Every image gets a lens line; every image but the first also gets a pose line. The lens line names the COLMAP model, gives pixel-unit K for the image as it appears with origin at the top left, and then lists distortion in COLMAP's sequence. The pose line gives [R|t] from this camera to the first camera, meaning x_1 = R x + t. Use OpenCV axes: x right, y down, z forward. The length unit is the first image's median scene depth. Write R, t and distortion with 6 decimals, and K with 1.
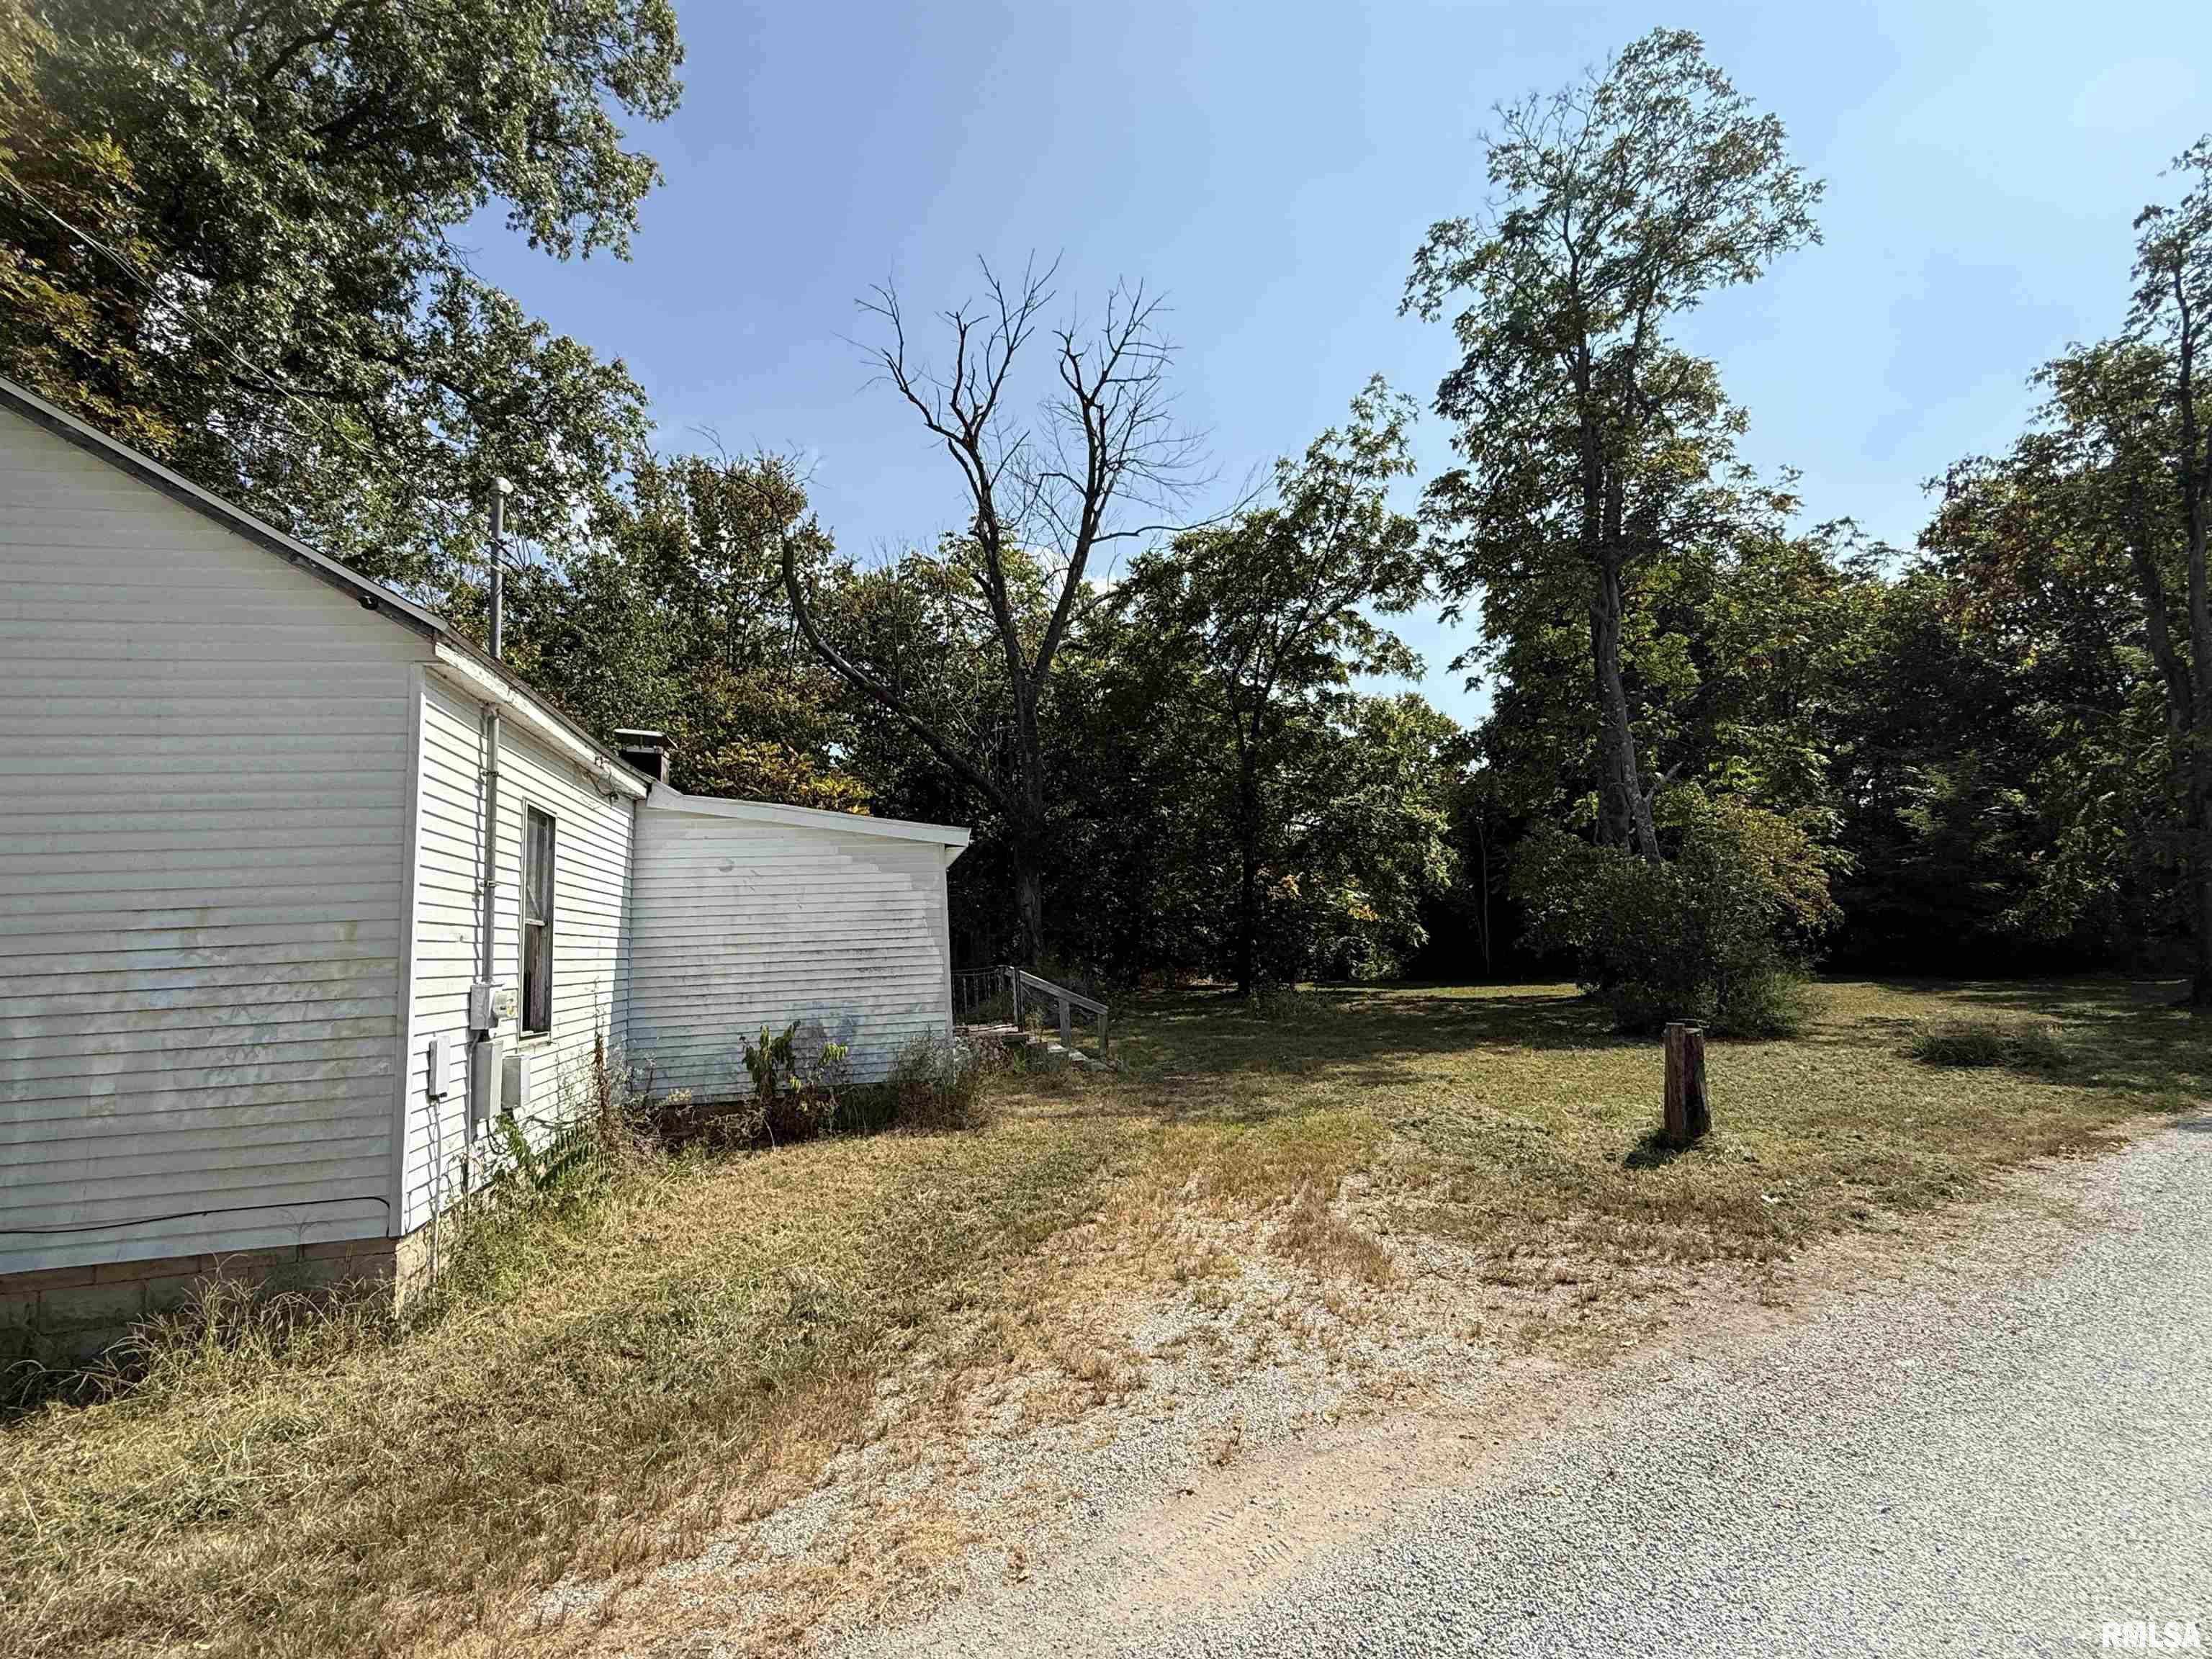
lens RADIAL K [[1036.8, 0, 1104.4], [0, 1036.8, 827.8], [0, 0, 1]] dist [0.000245, -0.000147]
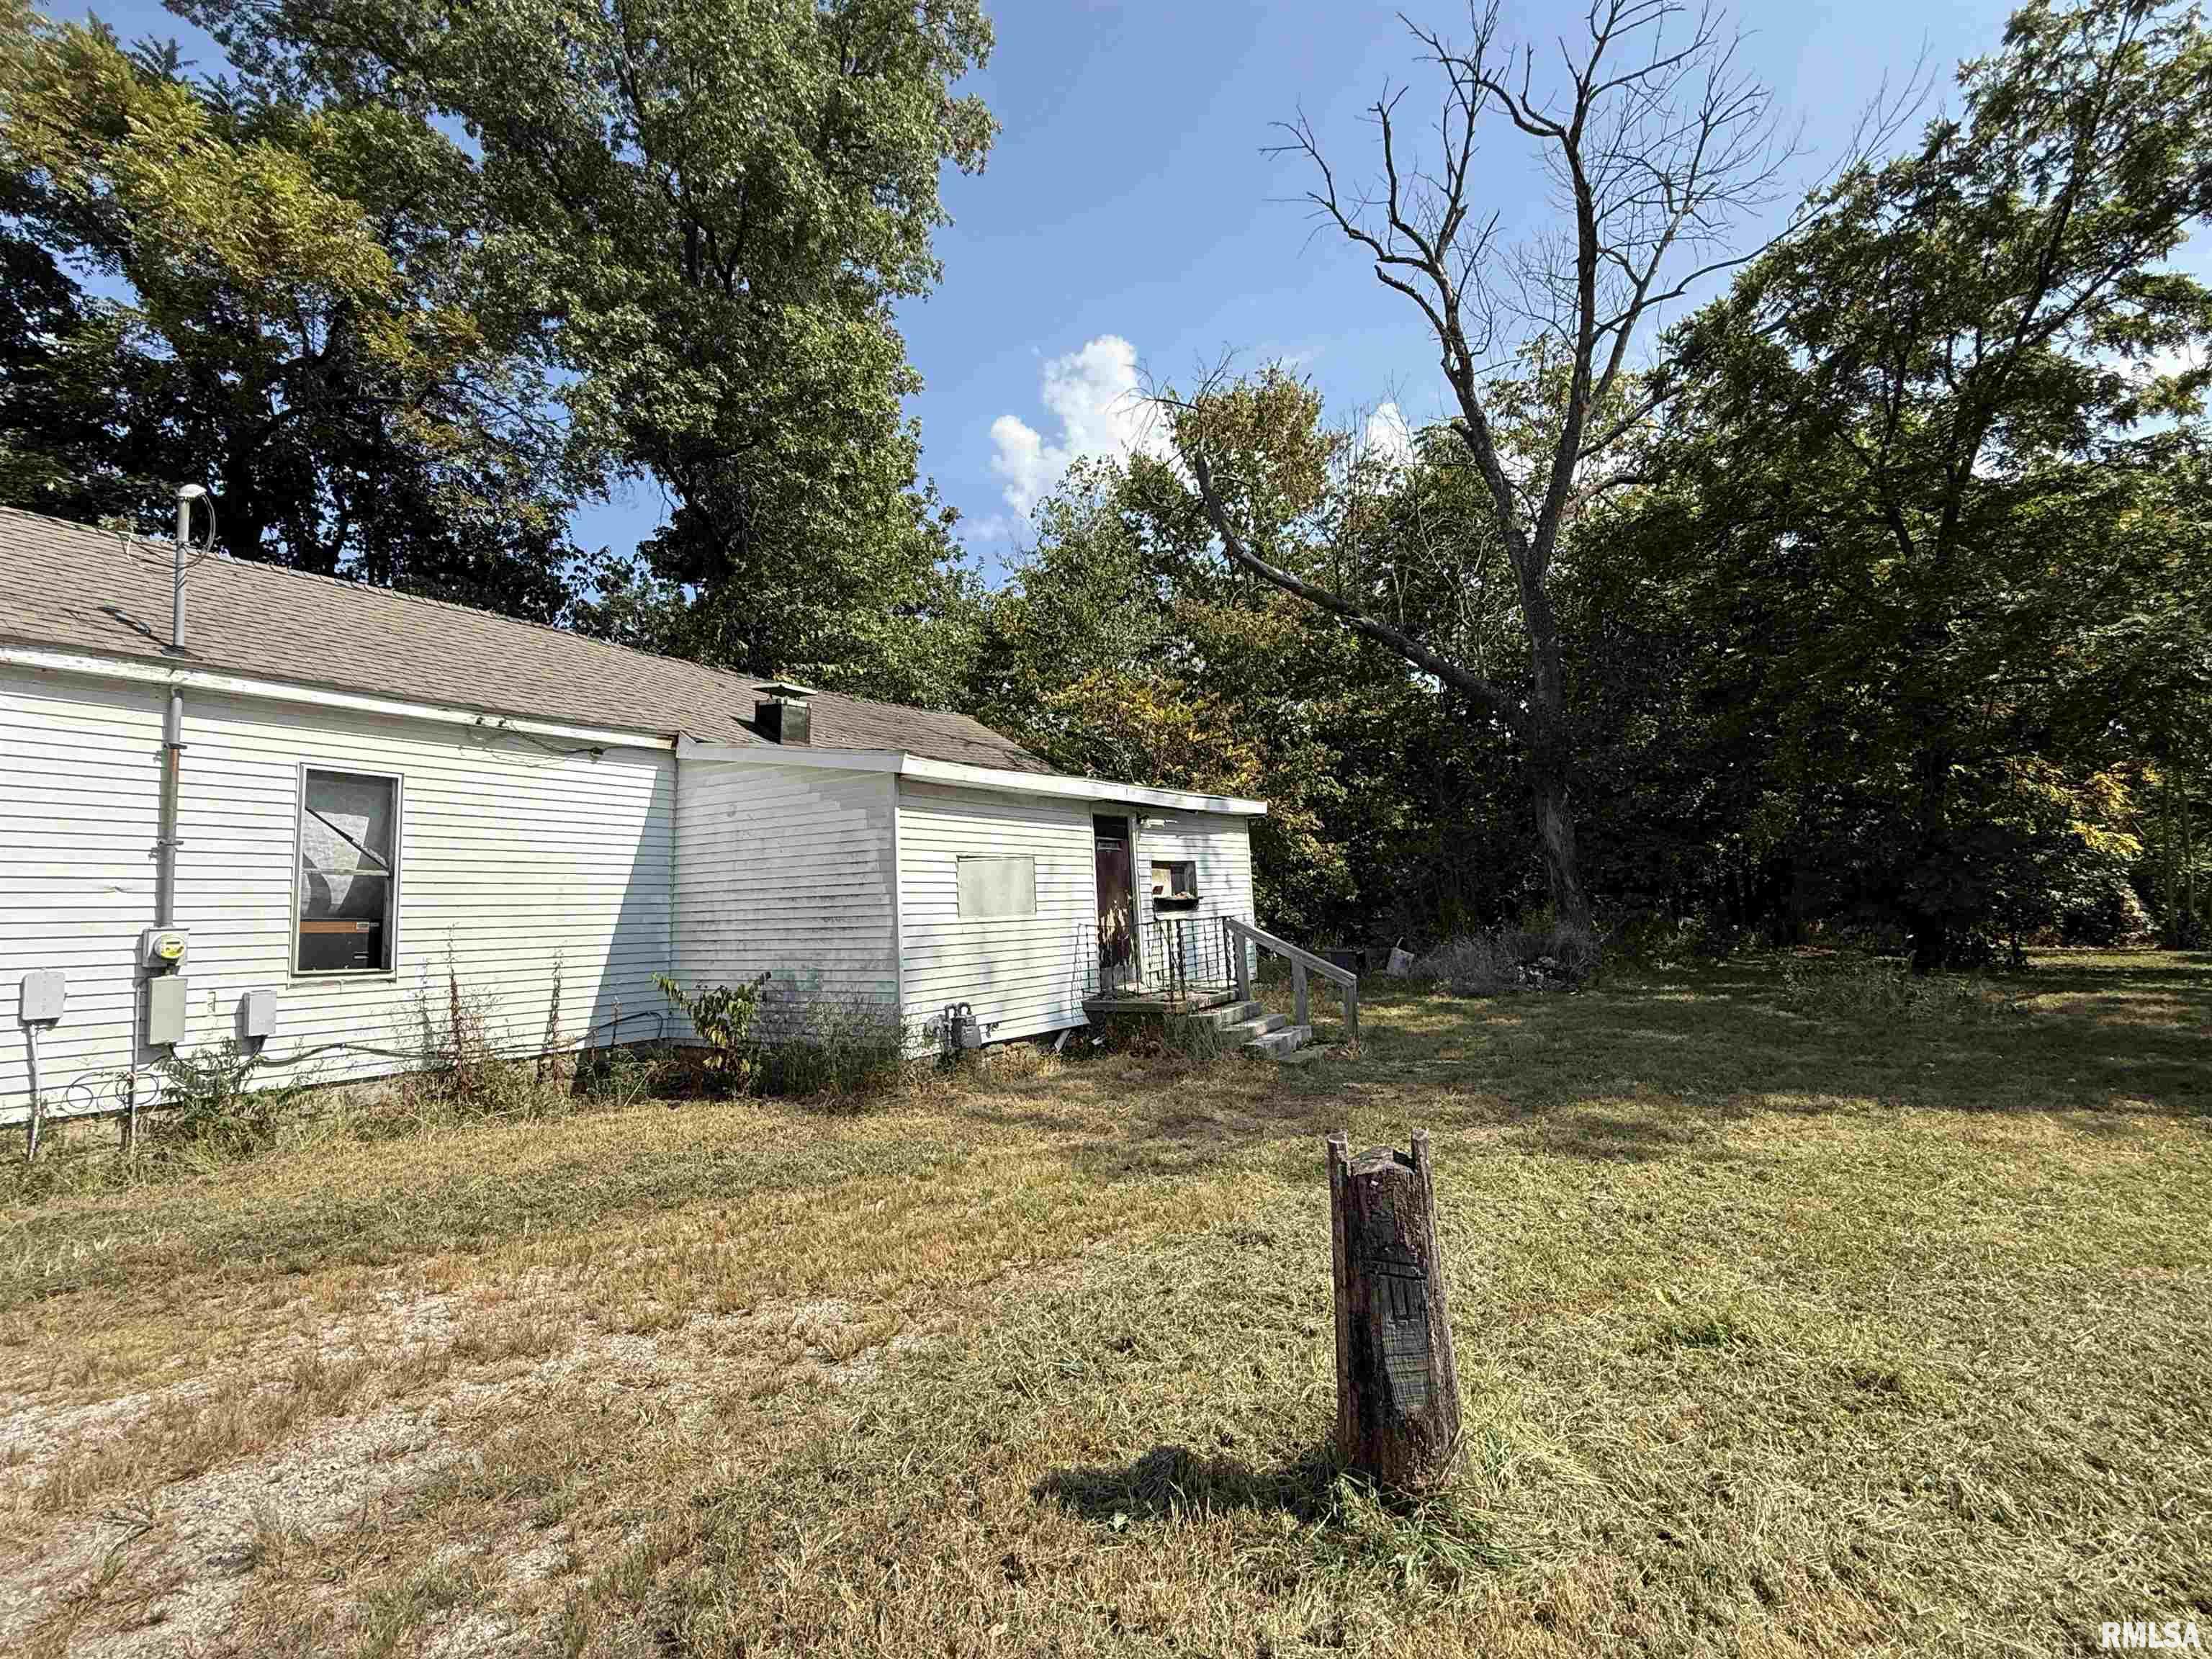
lens RADIAL K [[1036.8, 0, 1104.4], [0, 1036.8, 827.8], [0, 0, 1]] dist [0.000245, -0.000147]
pose [[0.707565, -0.038066, -0.705622, 0.264790], [0.080024, 0.996441, 0.026489, 0.025072], [0.702103, -0.075209, 0.708093, 0.251995]]
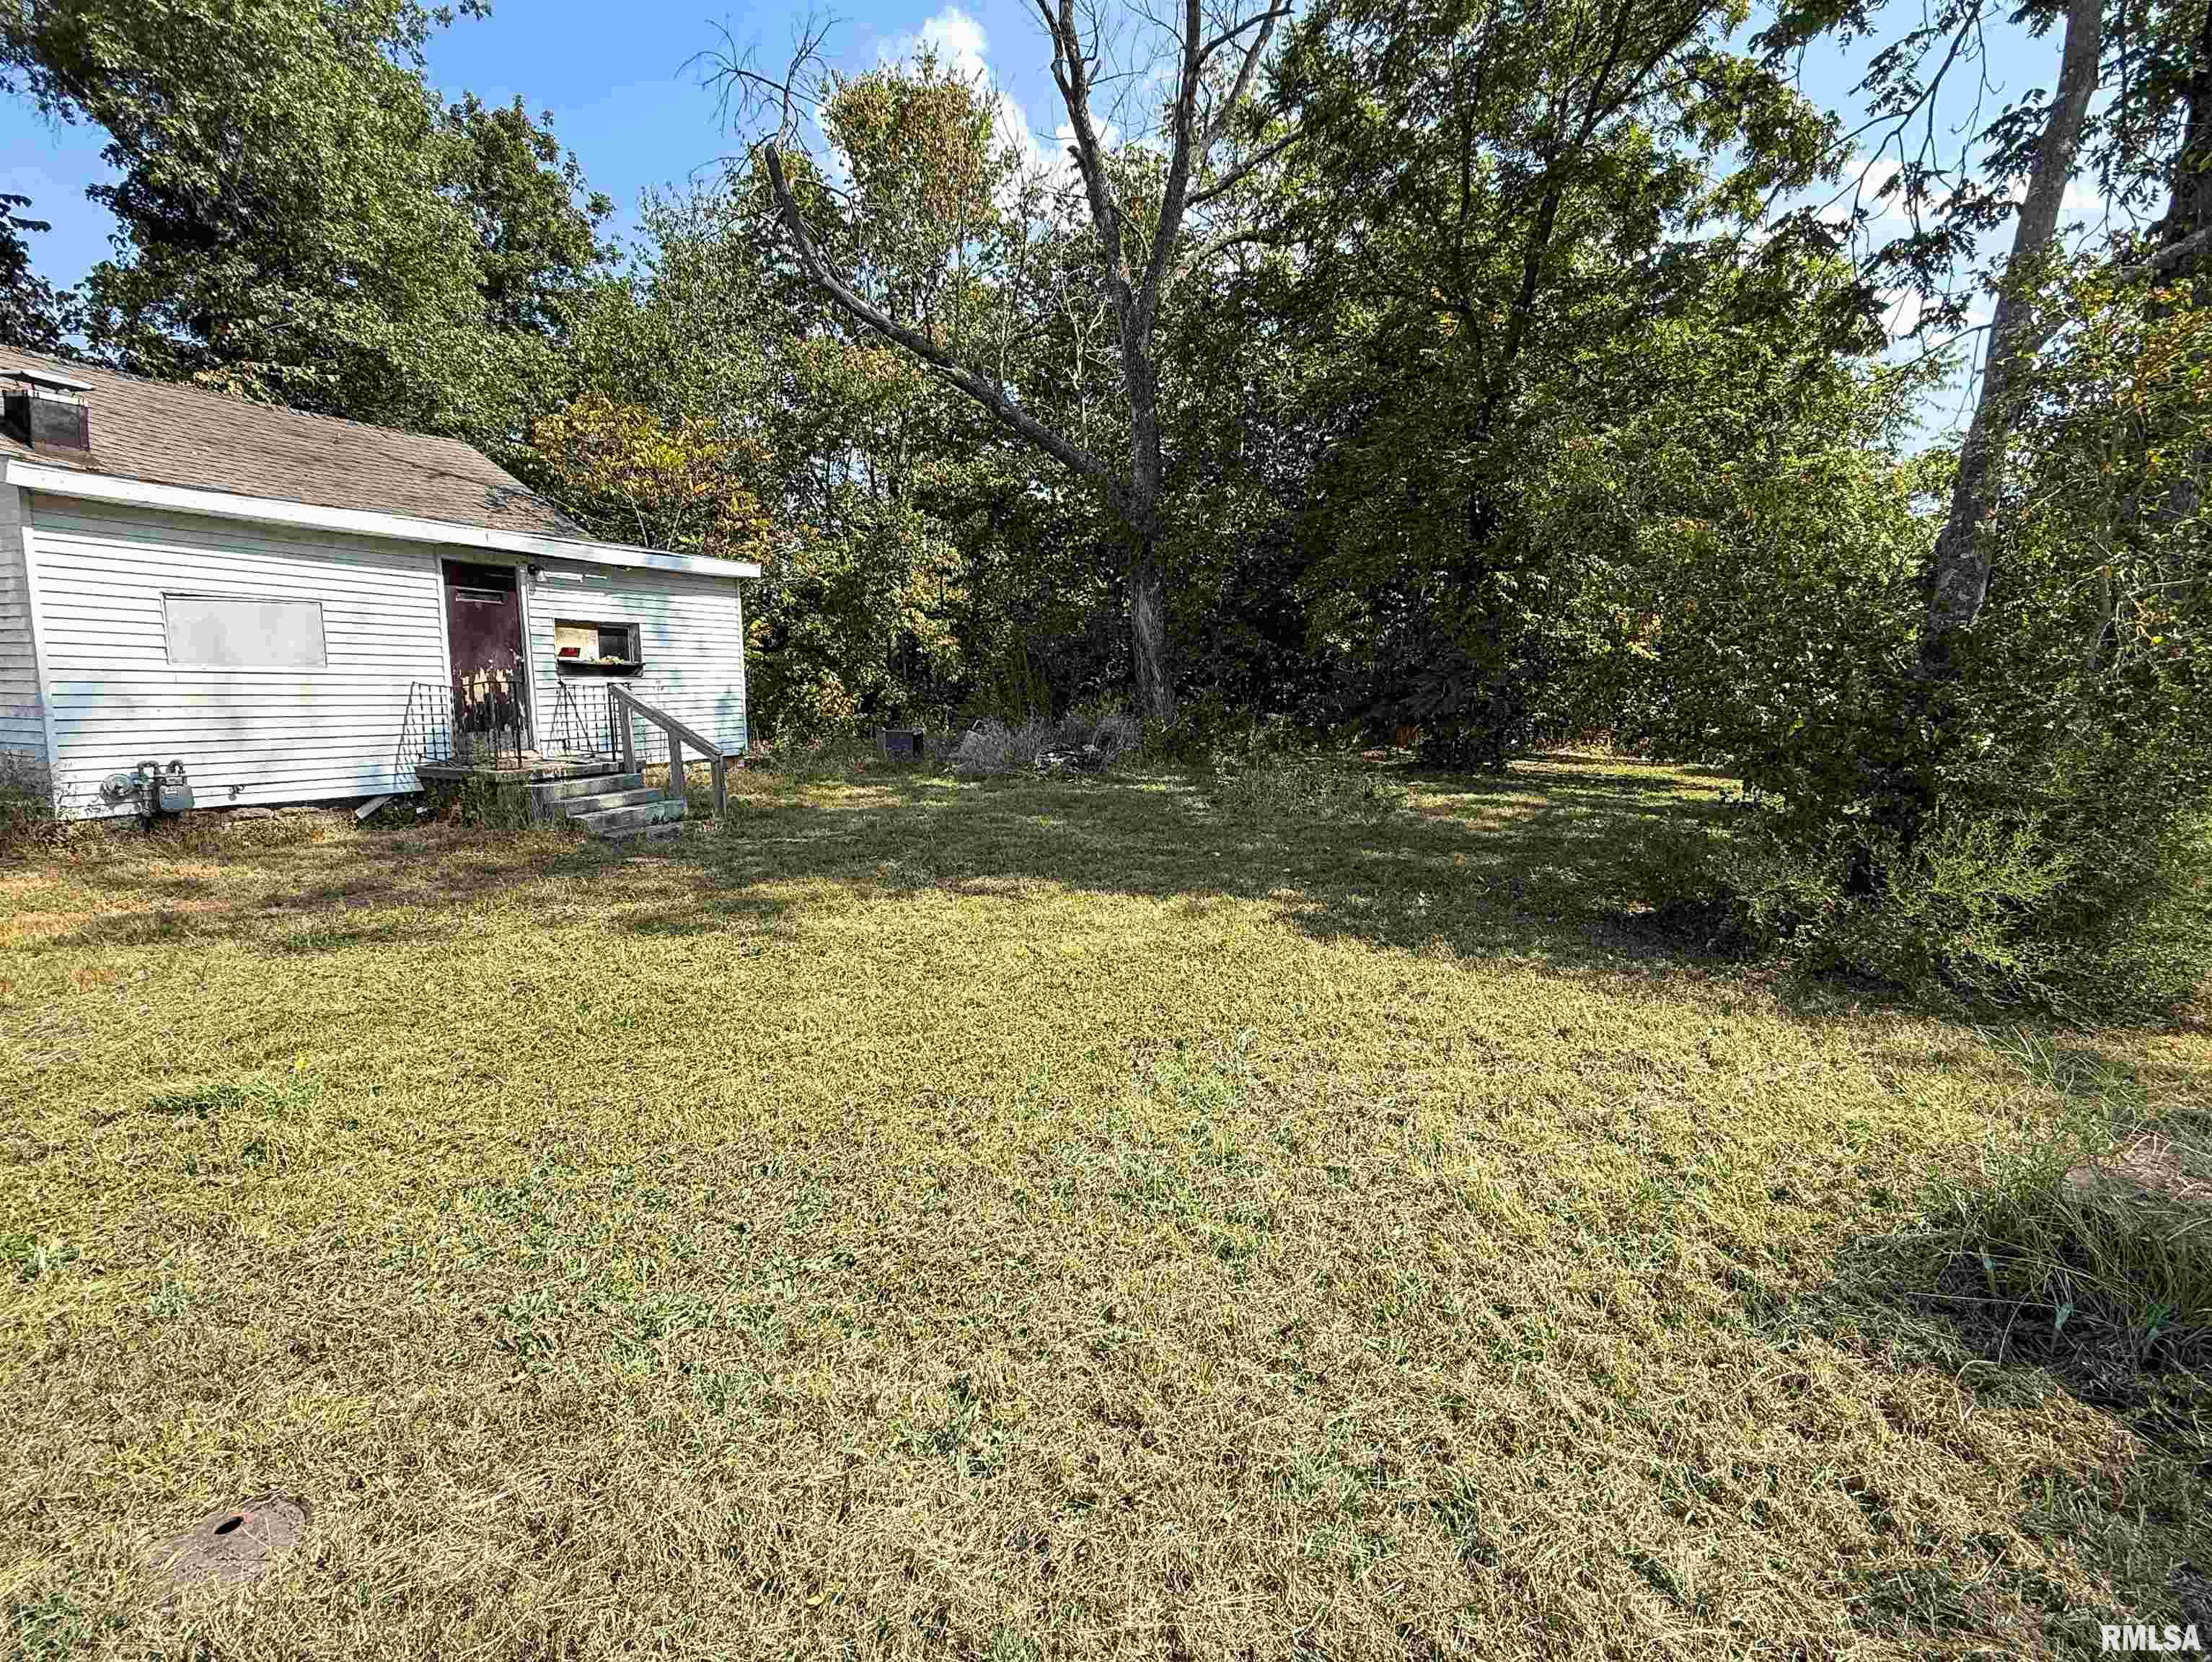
lens RADIAL K [[1036.9, 0, 1104.4], [0, 1036.9, 829.3], [0, 0, 1]] dist [0.000245, -0.000147]
pose [[0.793566, 0.140700, -0.591993, 0.357368], [0.010399, 0.969621, 0.244391, 0.032955], [0.608395, -0.200097, 0.767995, 0.351043]]
